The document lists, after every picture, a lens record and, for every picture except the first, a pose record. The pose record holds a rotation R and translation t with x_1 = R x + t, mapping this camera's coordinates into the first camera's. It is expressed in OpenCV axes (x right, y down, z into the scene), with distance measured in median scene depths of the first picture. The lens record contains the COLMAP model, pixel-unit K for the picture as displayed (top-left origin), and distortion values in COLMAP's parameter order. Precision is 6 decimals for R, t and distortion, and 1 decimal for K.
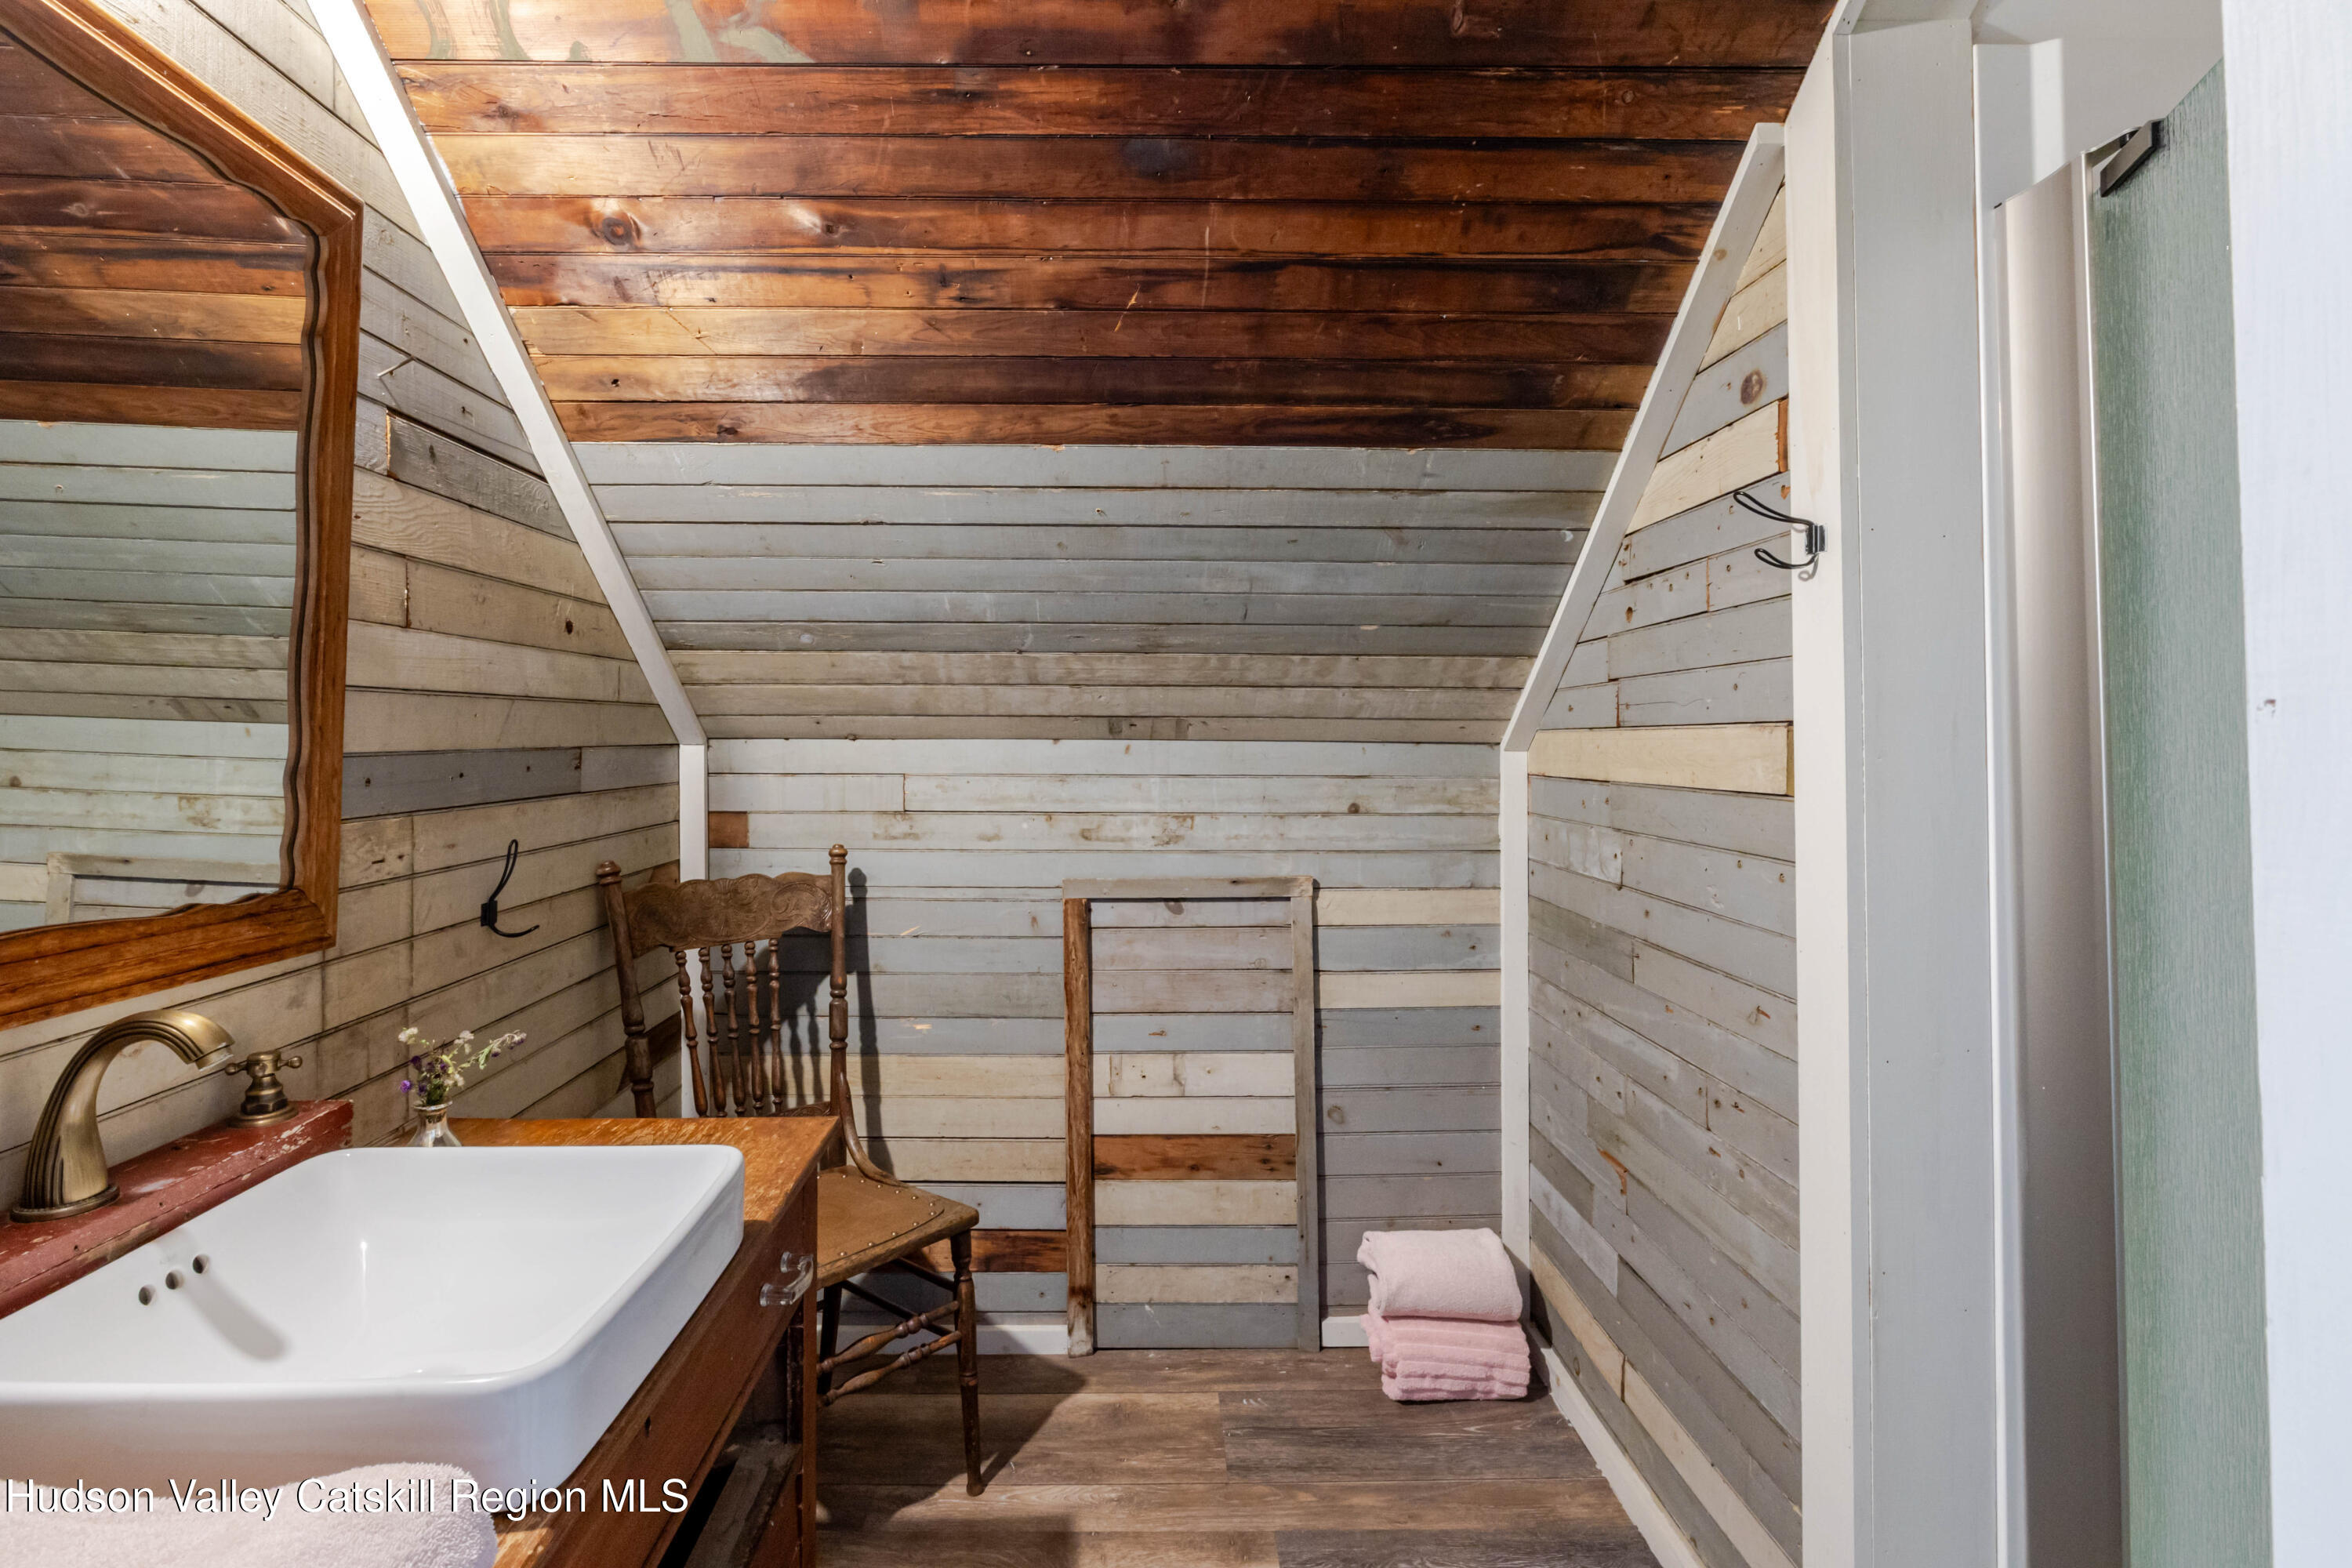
lens RADIAL K [[1076.9, 0, 1176.4], [0, 1076.9, 715.1], [0, 0, 1]] dist [-0.001406, 0.000282]
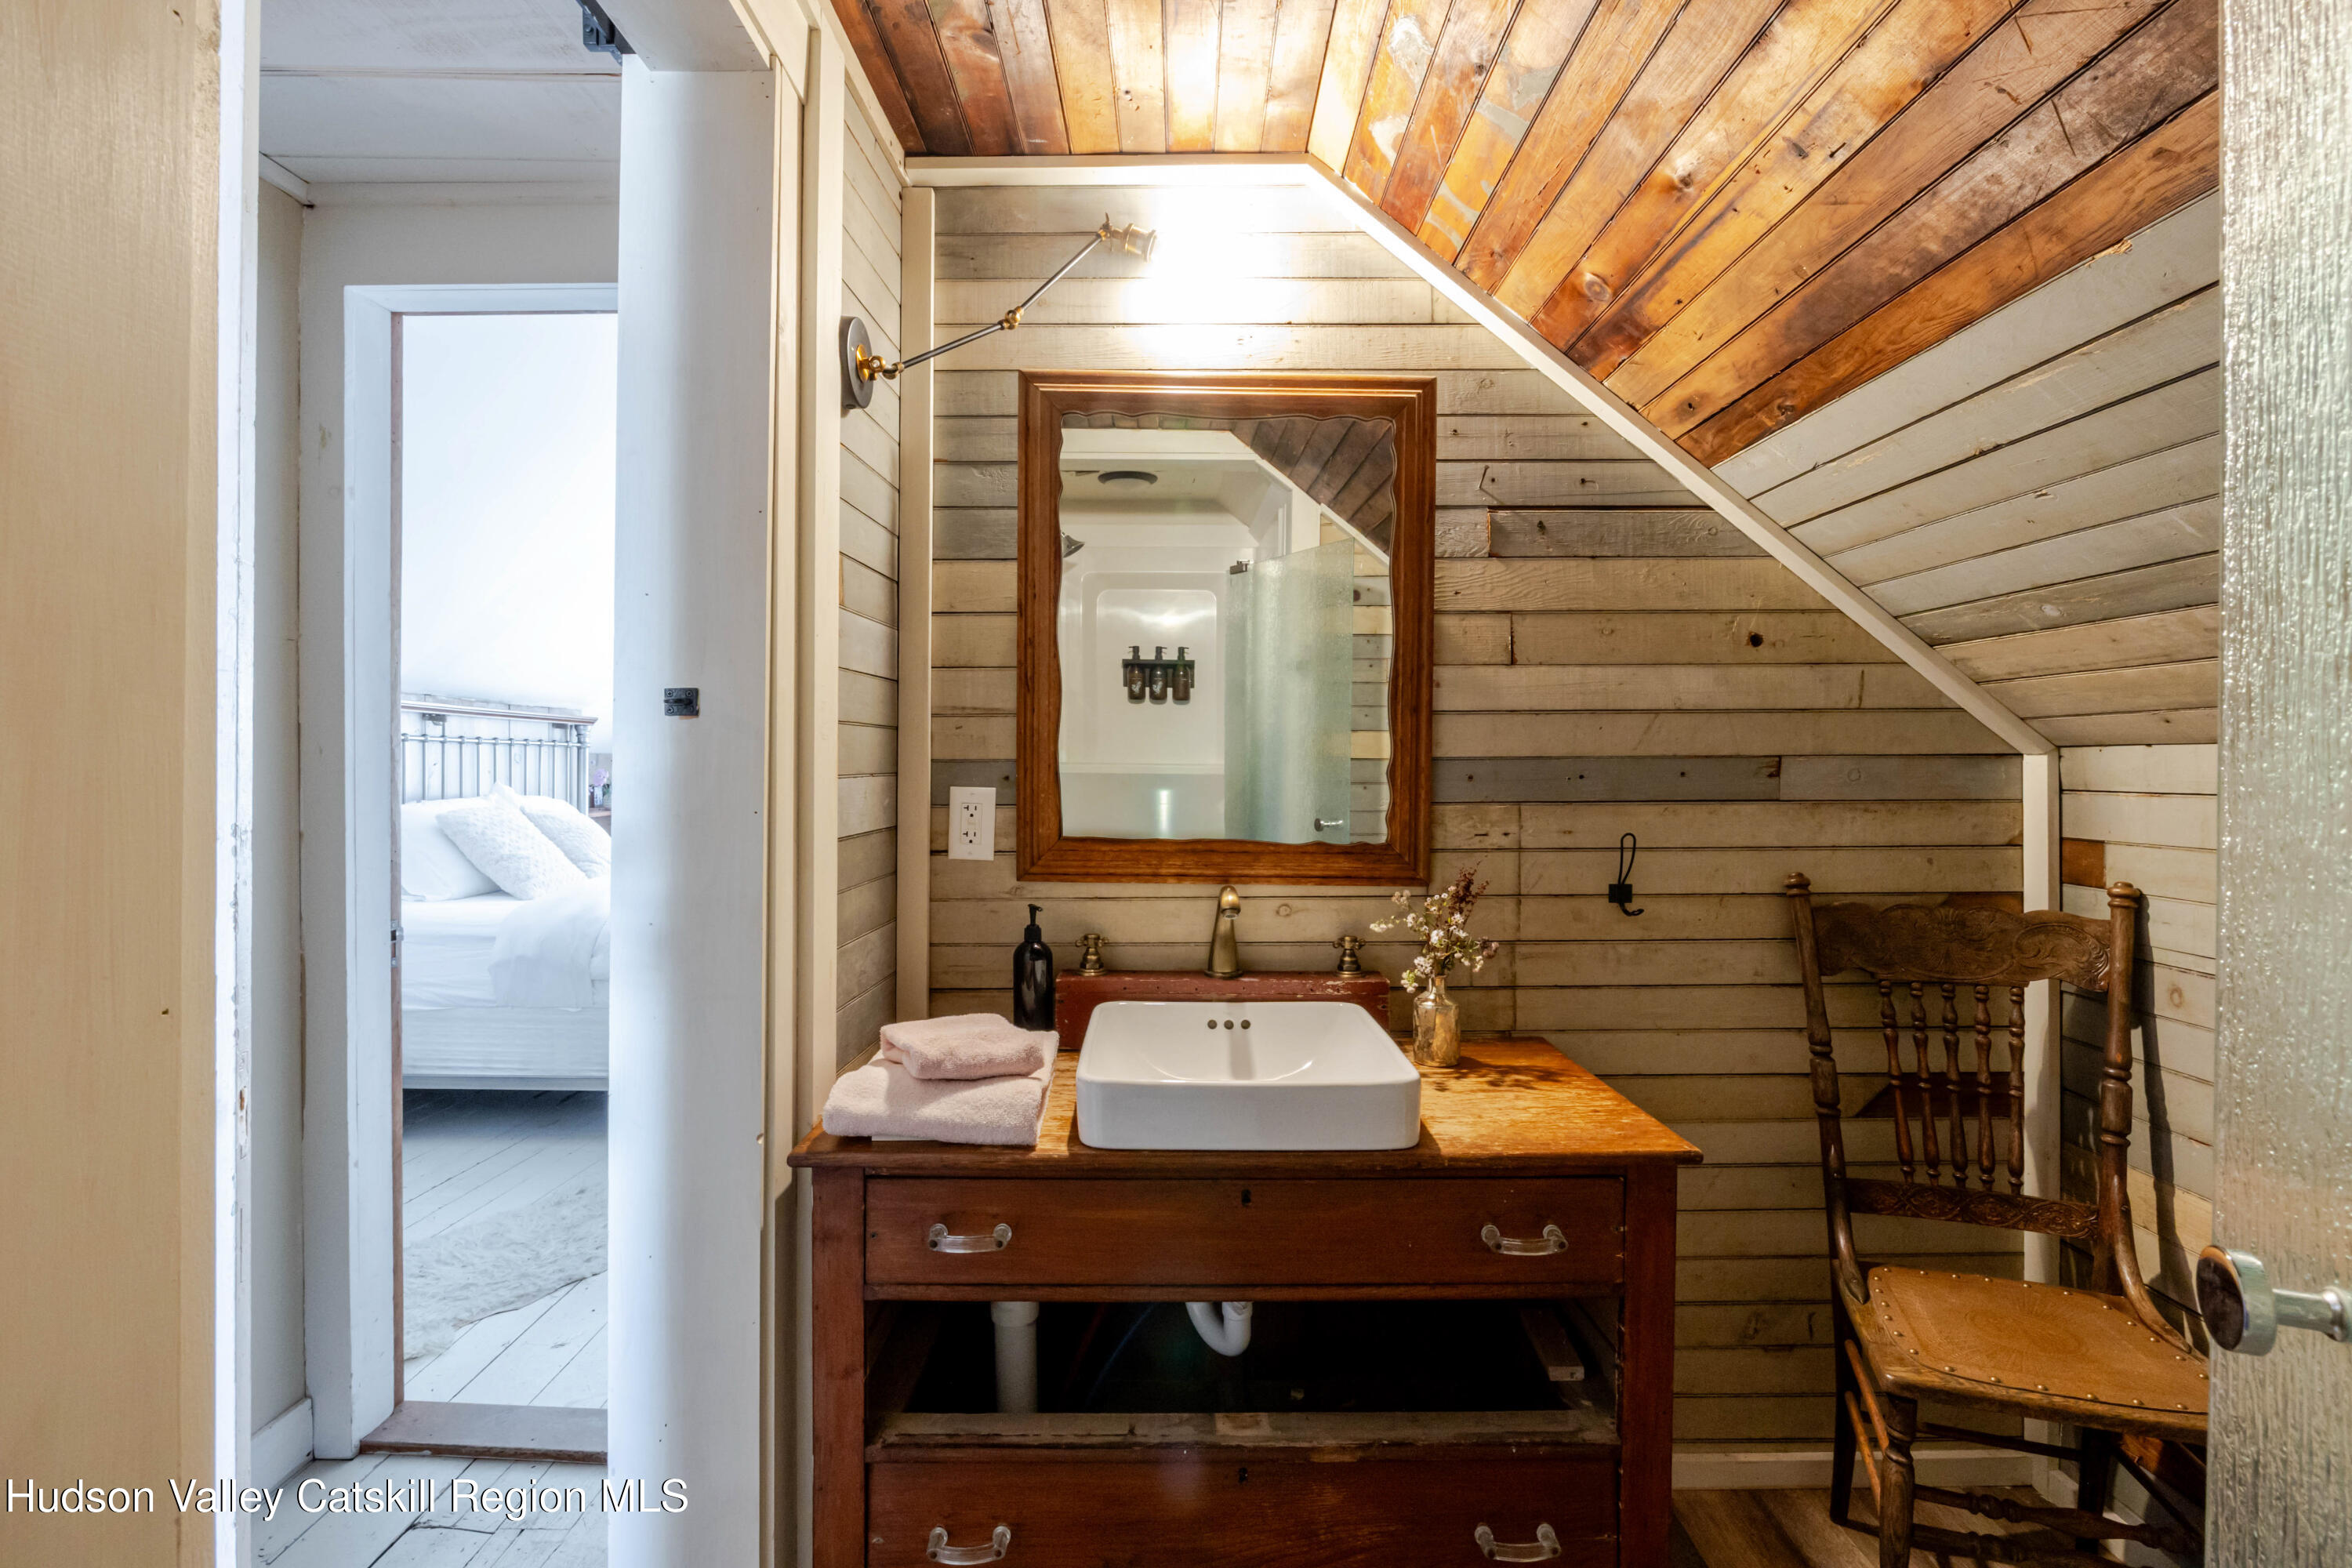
lens RADIAL K [[1076.9, 0, 1185.9], [0, 1076.9, 776.3], [0, 0, 1]] dist [-0.001406, 0.000282]
pose [[-0.015220, 0.007013, -0.999860, 0.634351], [0.021481, 0.999747, 0.006686, 0.040241], [0.999653, -0.021376, -0.015367, 0.607520]]
